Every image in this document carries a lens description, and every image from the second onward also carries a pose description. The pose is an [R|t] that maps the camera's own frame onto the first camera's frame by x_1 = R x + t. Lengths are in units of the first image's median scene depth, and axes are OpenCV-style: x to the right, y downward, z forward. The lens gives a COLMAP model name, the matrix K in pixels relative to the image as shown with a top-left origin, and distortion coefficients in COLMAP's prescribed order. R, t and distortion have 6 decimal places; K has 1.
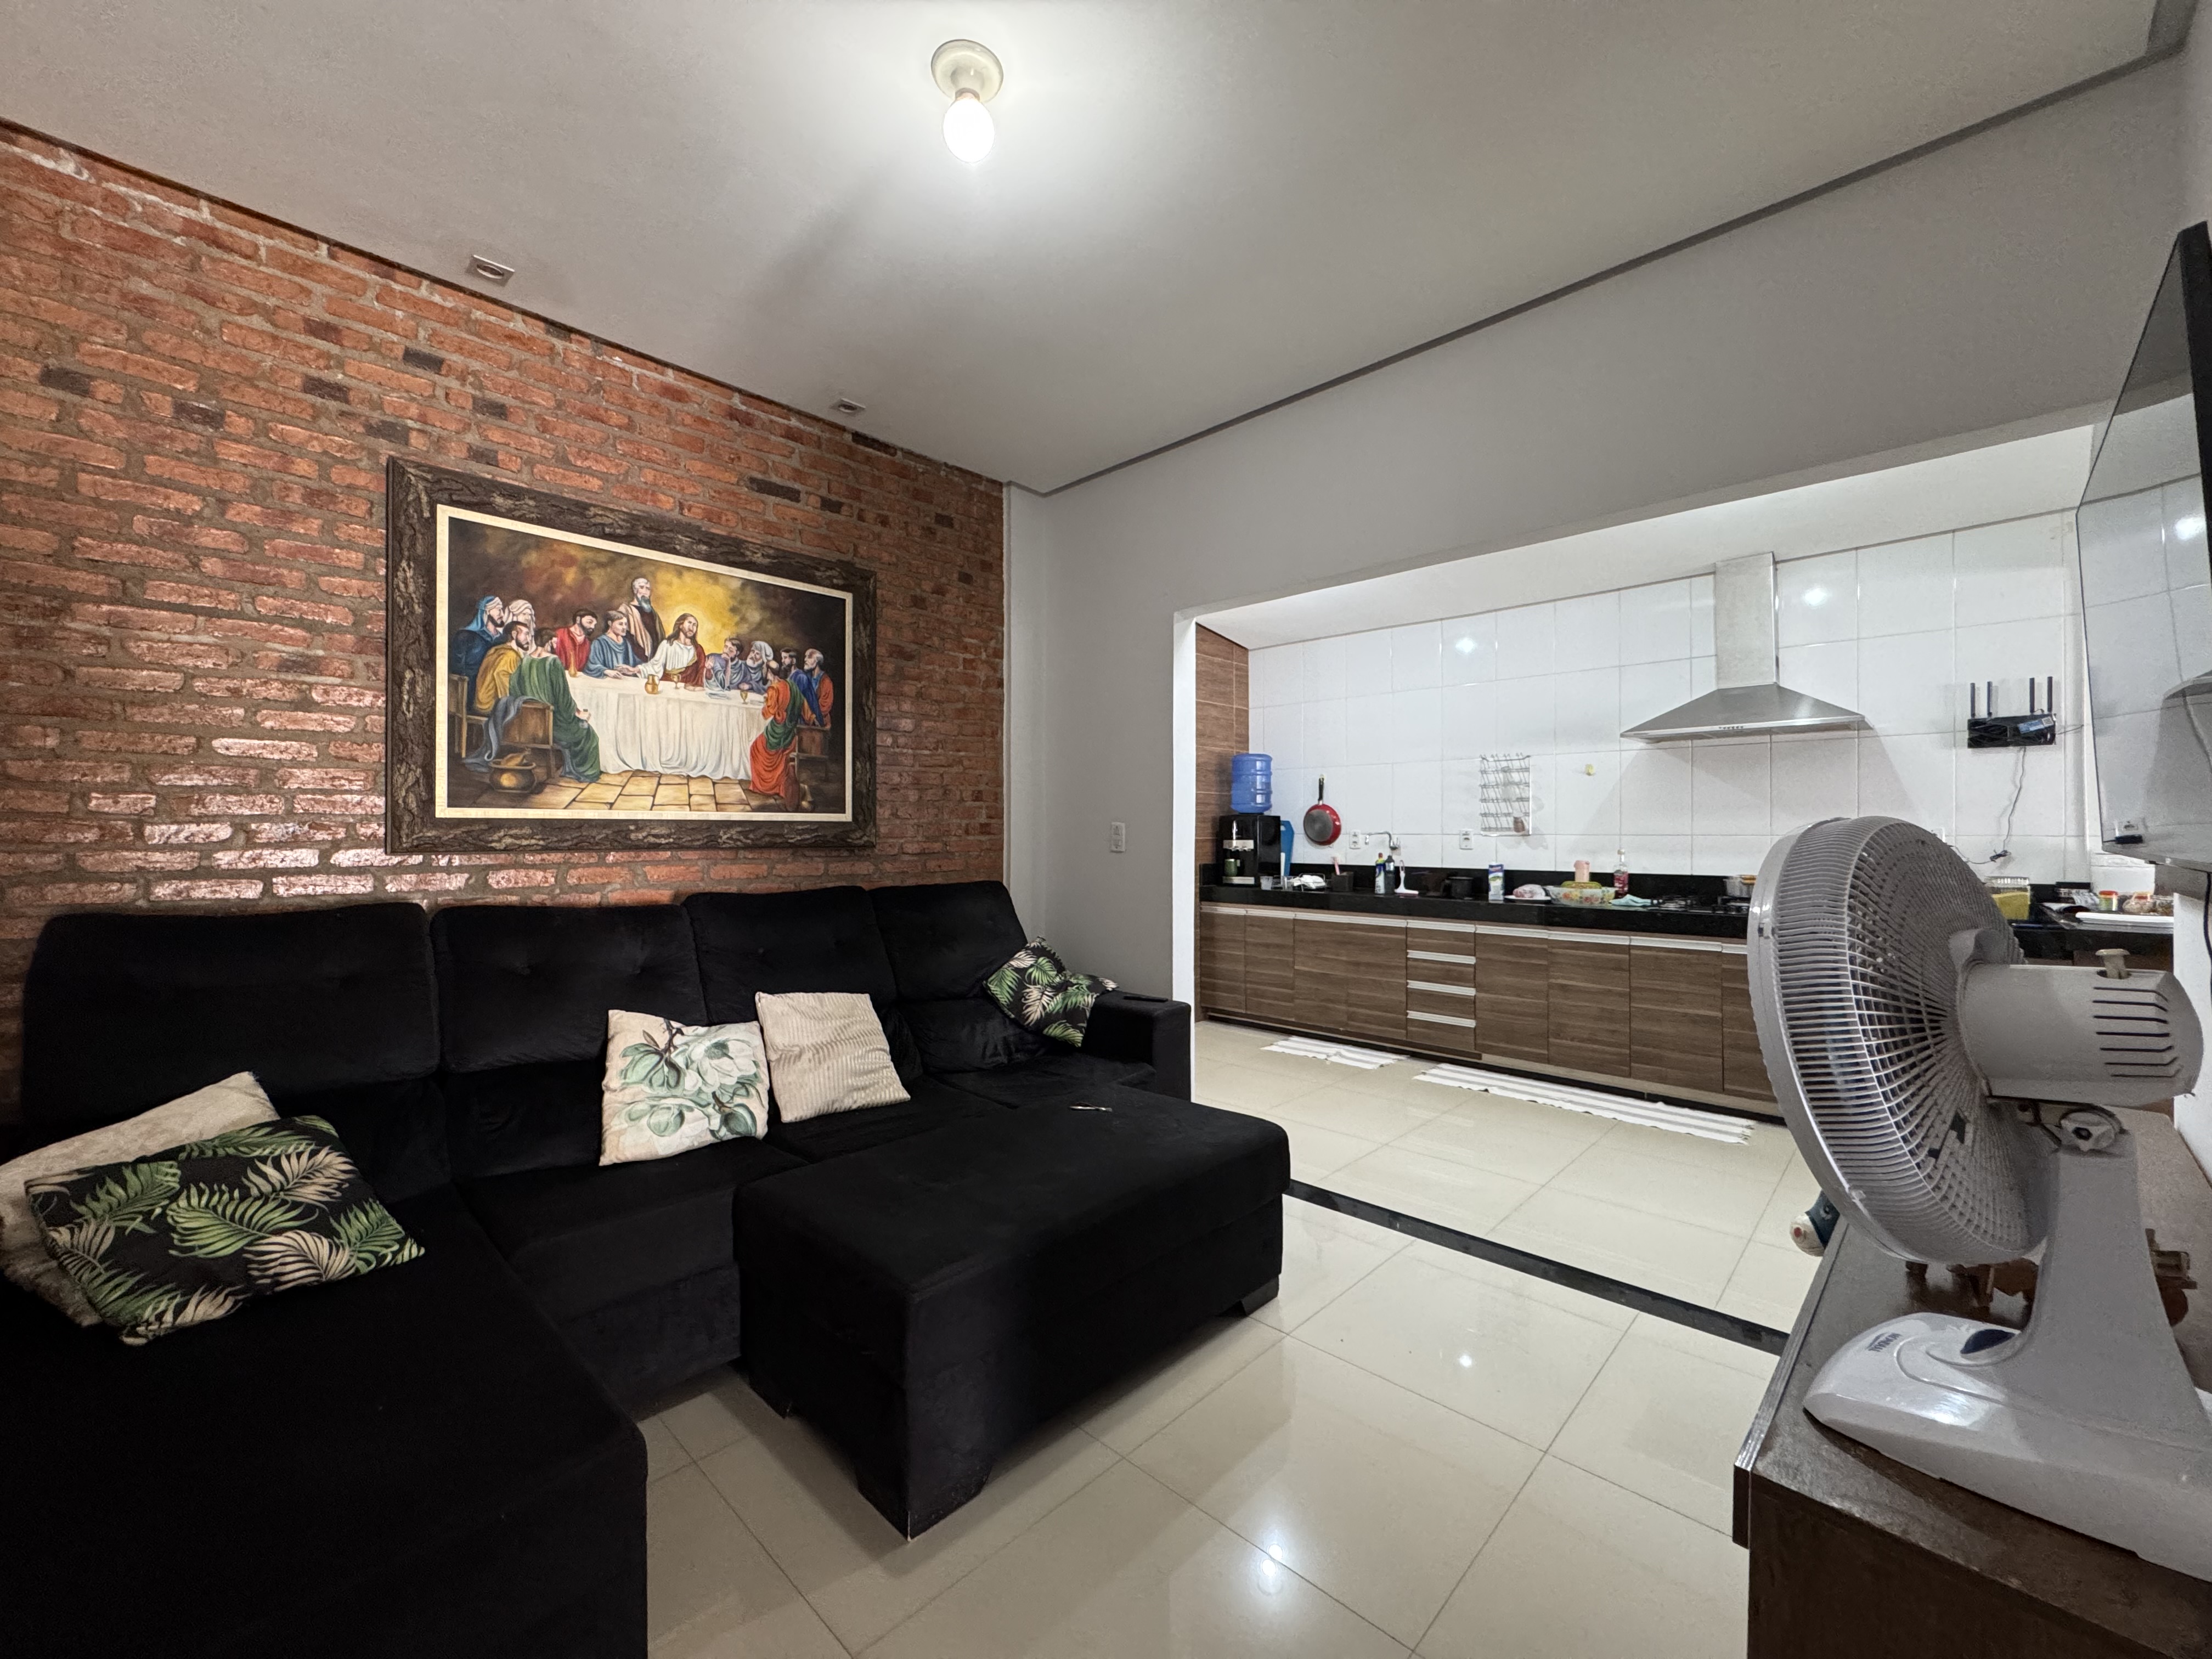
lens RADIAL K [[889.4, 0, 1105.4], [0, 889.4, 827.6], [0, 0, 1]] dist [-0.003182, -0.000600]
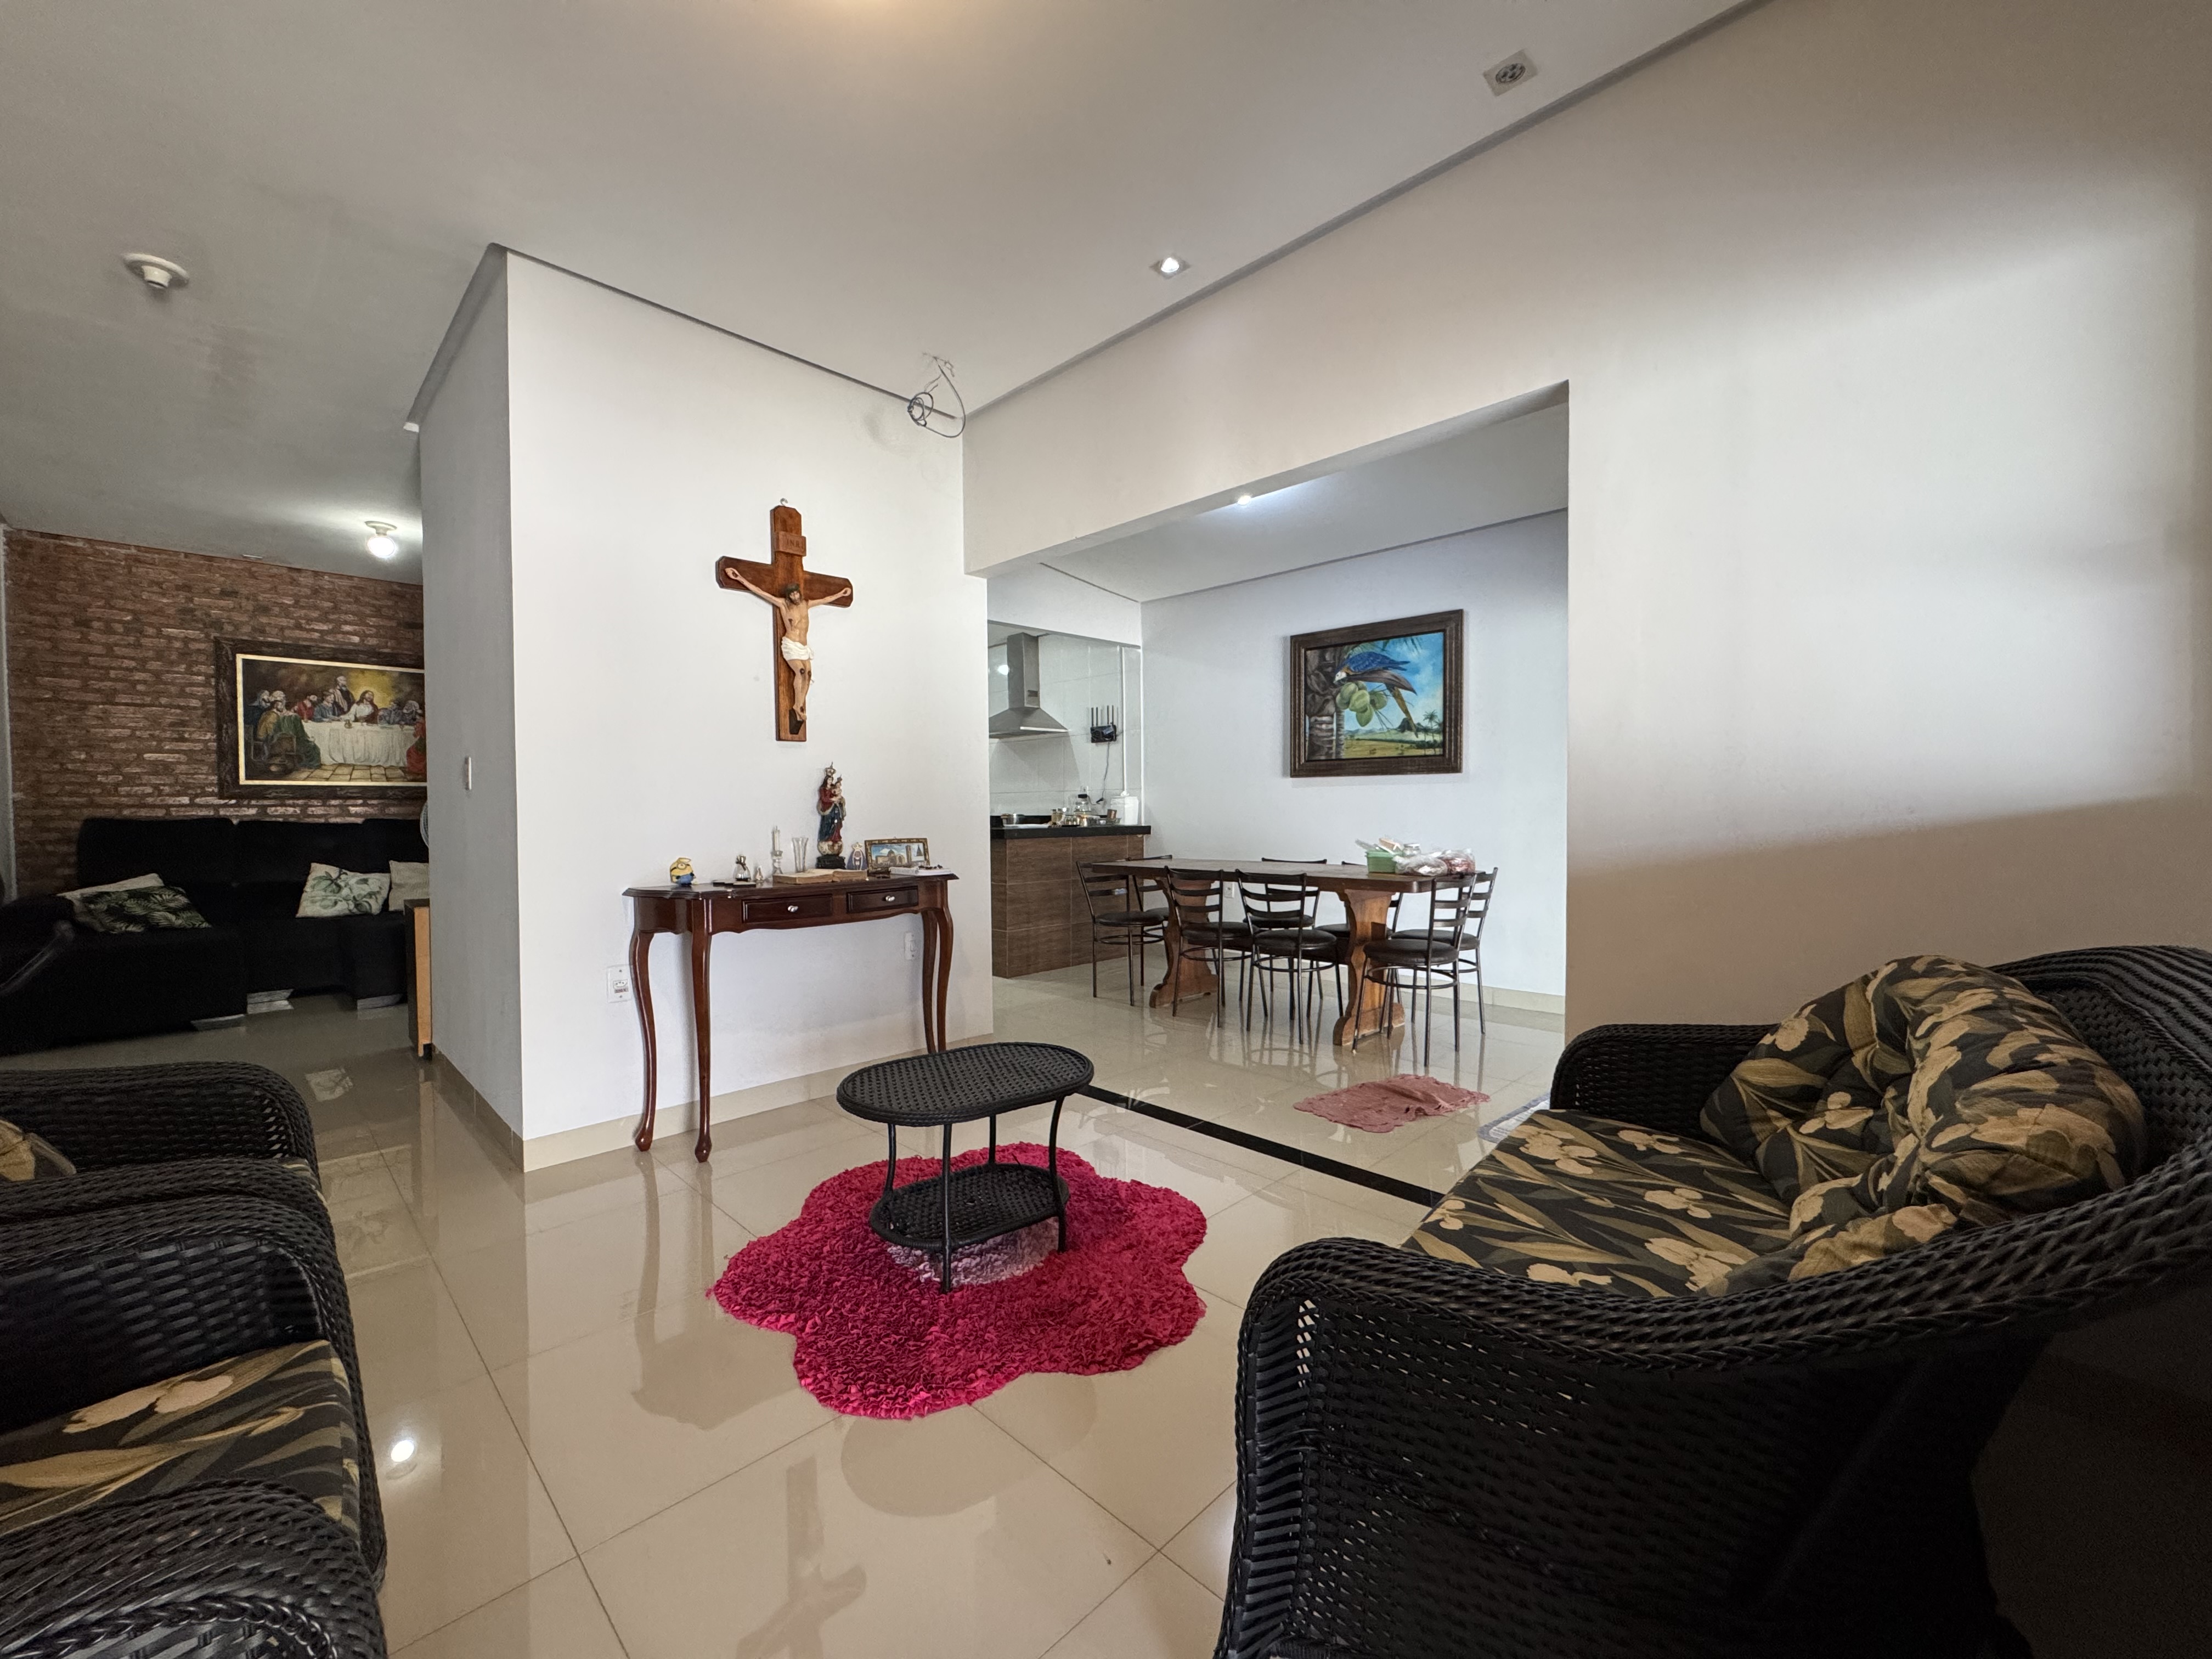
lens RADIAL K [[889.4, 0, 1107.7], [0, 889.4, 827.6], [0, 0, 1]] dist [-0.003182, -0.000600]
pose [[0.999900, -0.007585, -0.011906, 1.498148], [0.007910, 0.999592, 0.027445, 0.053796], [0.011693, -0.027536, 0.999552, -1.270708]]
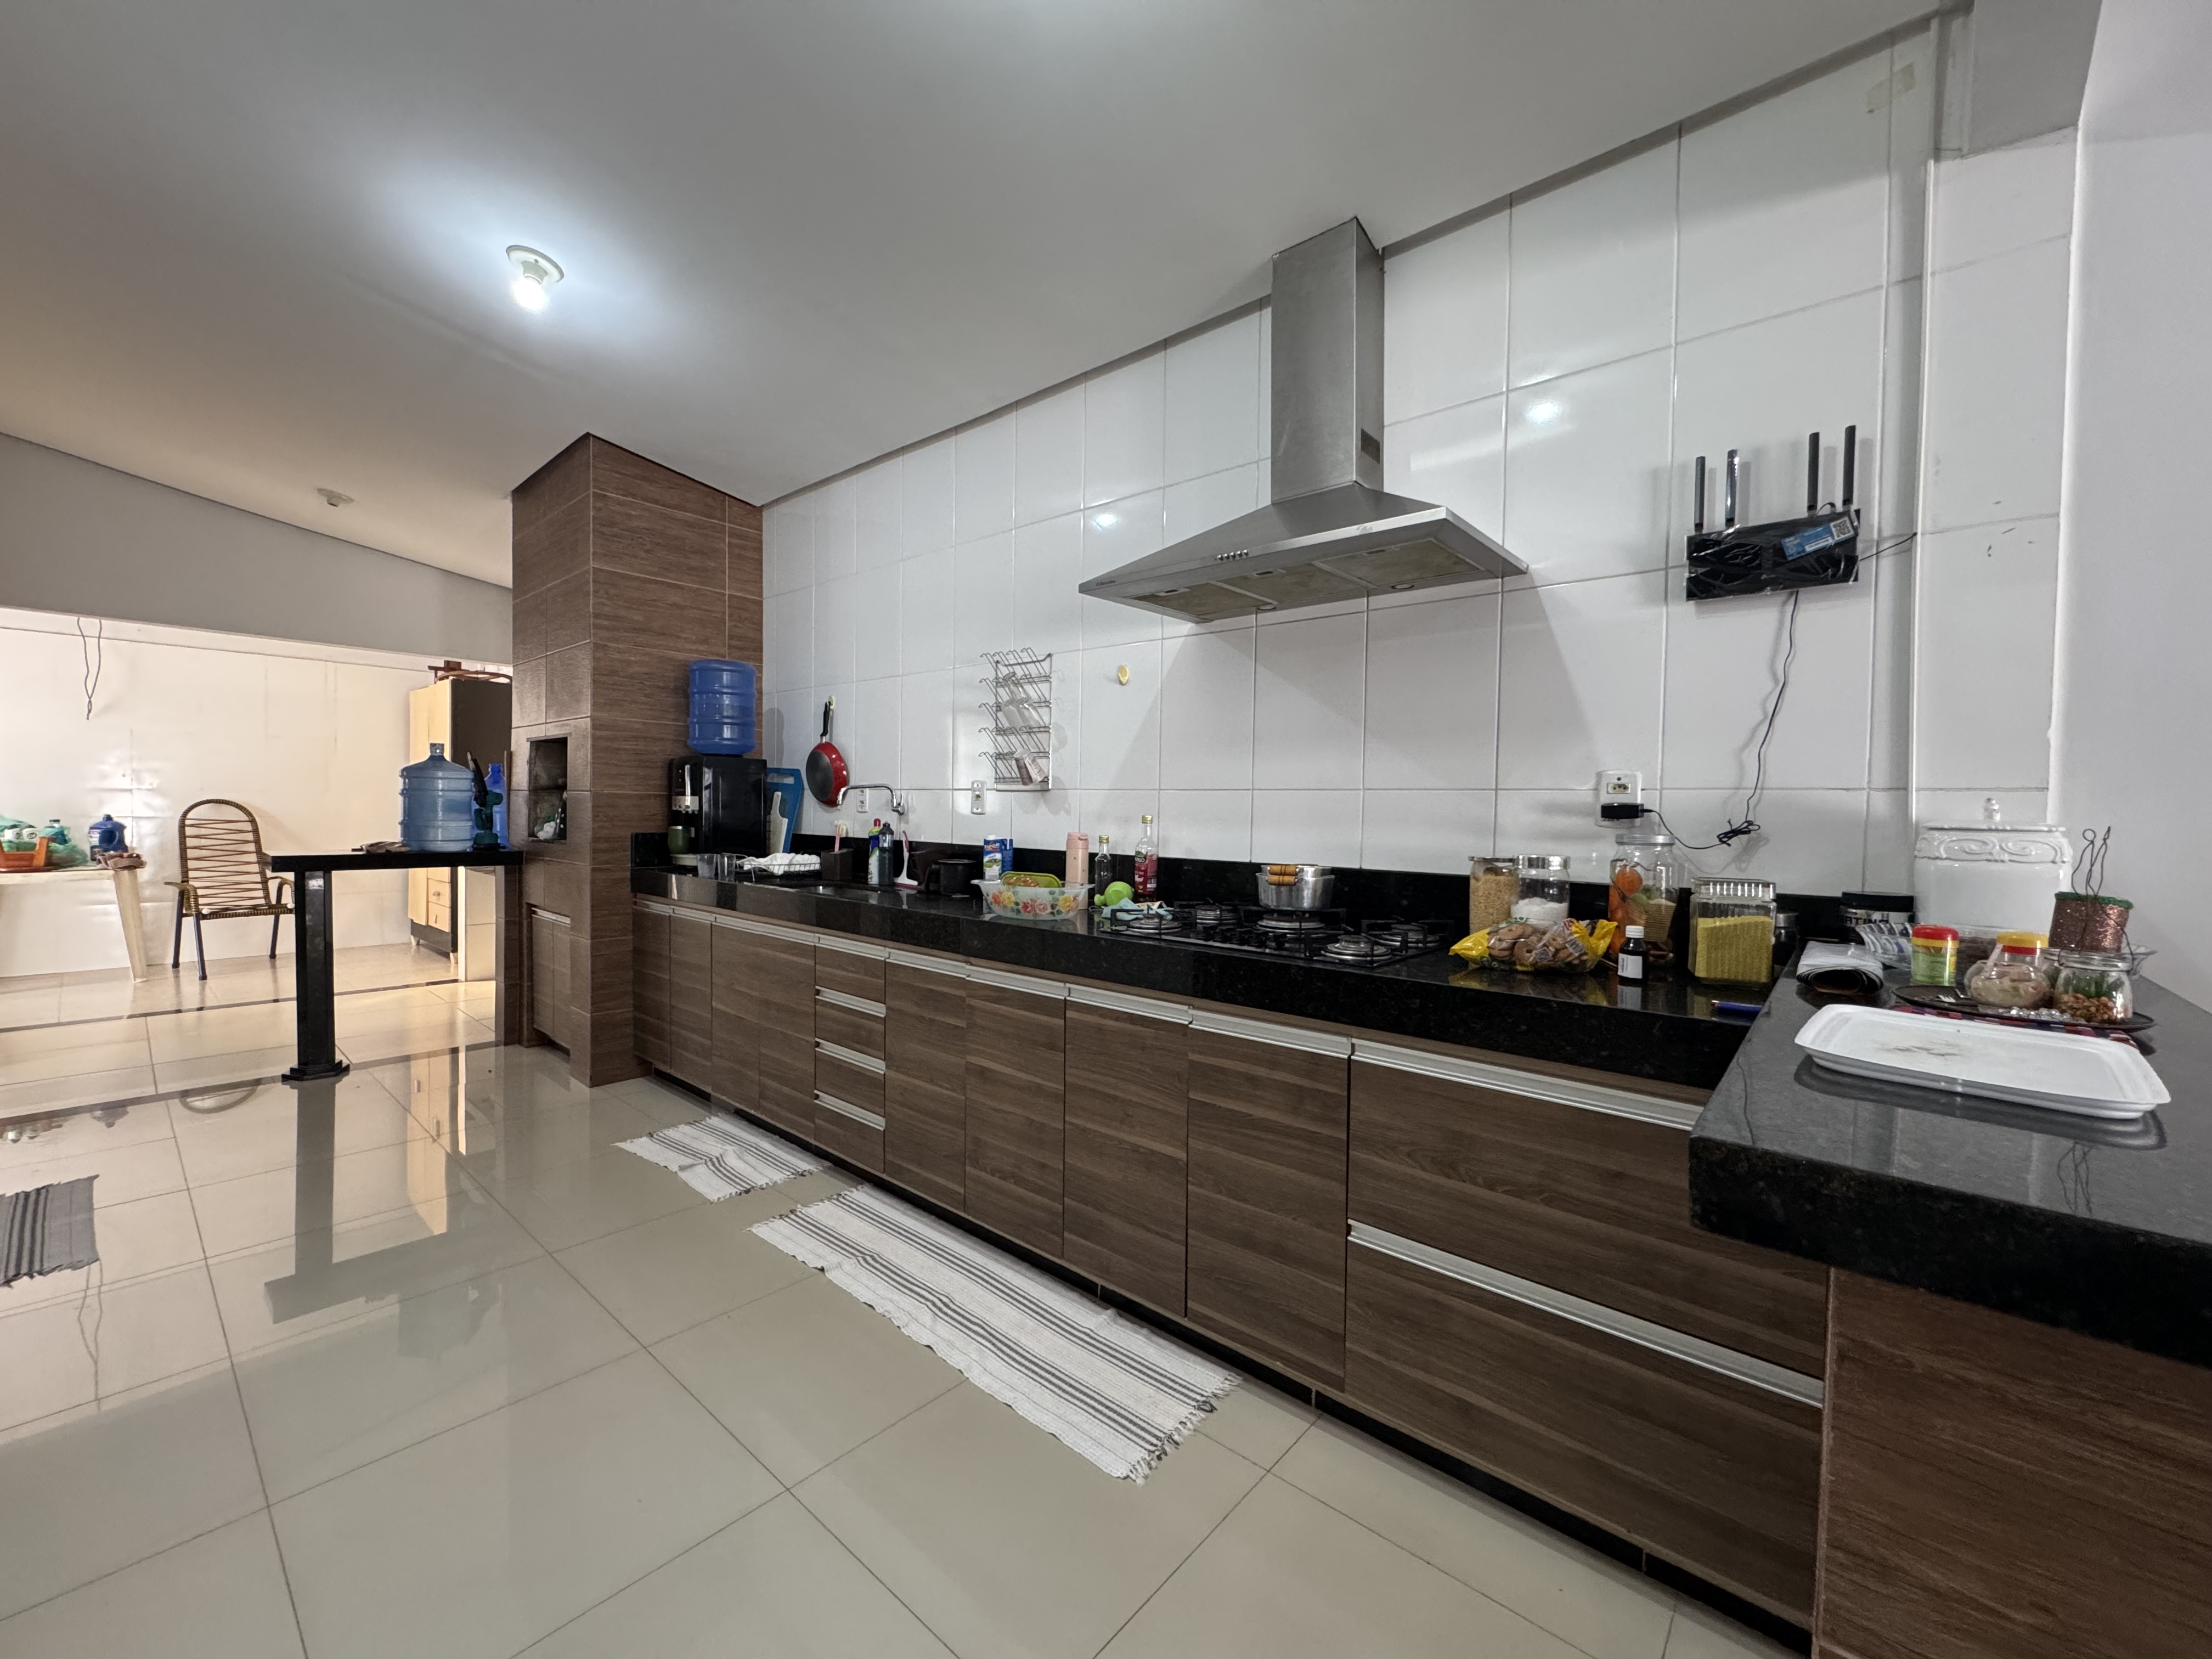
lens RADIAL K [[889.4, 0, 1108.0], [0, 889.4, 831.8], [0, 0, 1]] dist [-0.003182, -0.000600]
pose [[0.998446, 0.013810, 0.053984, 0.942672], [-0.015663, 0.999297, 0.034060, 0.029744], [-0.053475, -0.034853, 0.997961, 0.798253]]
